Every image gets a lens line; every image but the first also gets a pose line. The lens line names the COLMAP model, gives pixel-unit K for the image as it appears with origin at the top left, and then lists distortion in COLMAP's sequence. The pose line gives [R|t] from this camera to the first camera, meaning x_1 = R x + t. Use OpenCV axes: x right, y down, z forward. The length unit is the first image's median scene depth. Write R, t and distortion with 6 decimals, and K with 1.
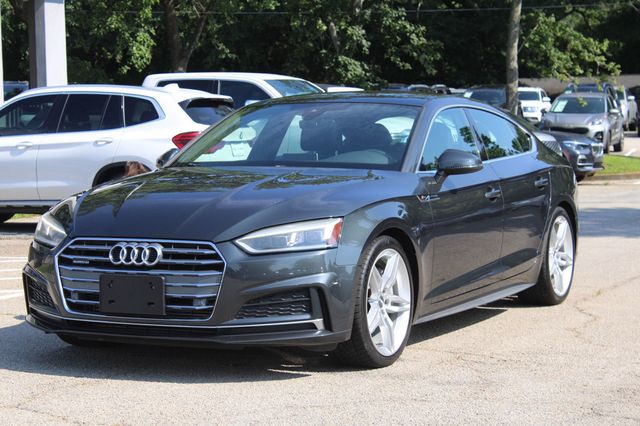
lens RADIAL K [[1549.6, 0, 320.0], [0, 1549.6, 213.0], [0, 0, 1]] dist [0.096718, 0.384356]
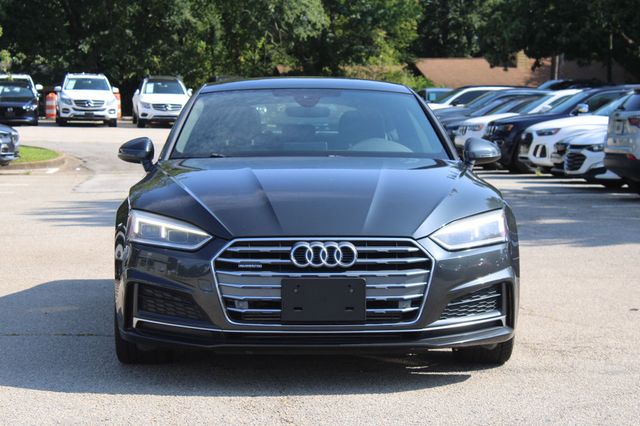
lens RADIAL K [[1549.6, 0, 320.0], [0, 1549.6, 213.0], [0, 0, 1]] dist [0.096718, 0.384356]
pose [[0.887755, -0.025345, 0.459618, -0.535154], [0.022016, 0.999678, 0.012603, -0.009070], [-0.459790, -0.001069, 0.888027, 0.202464]]
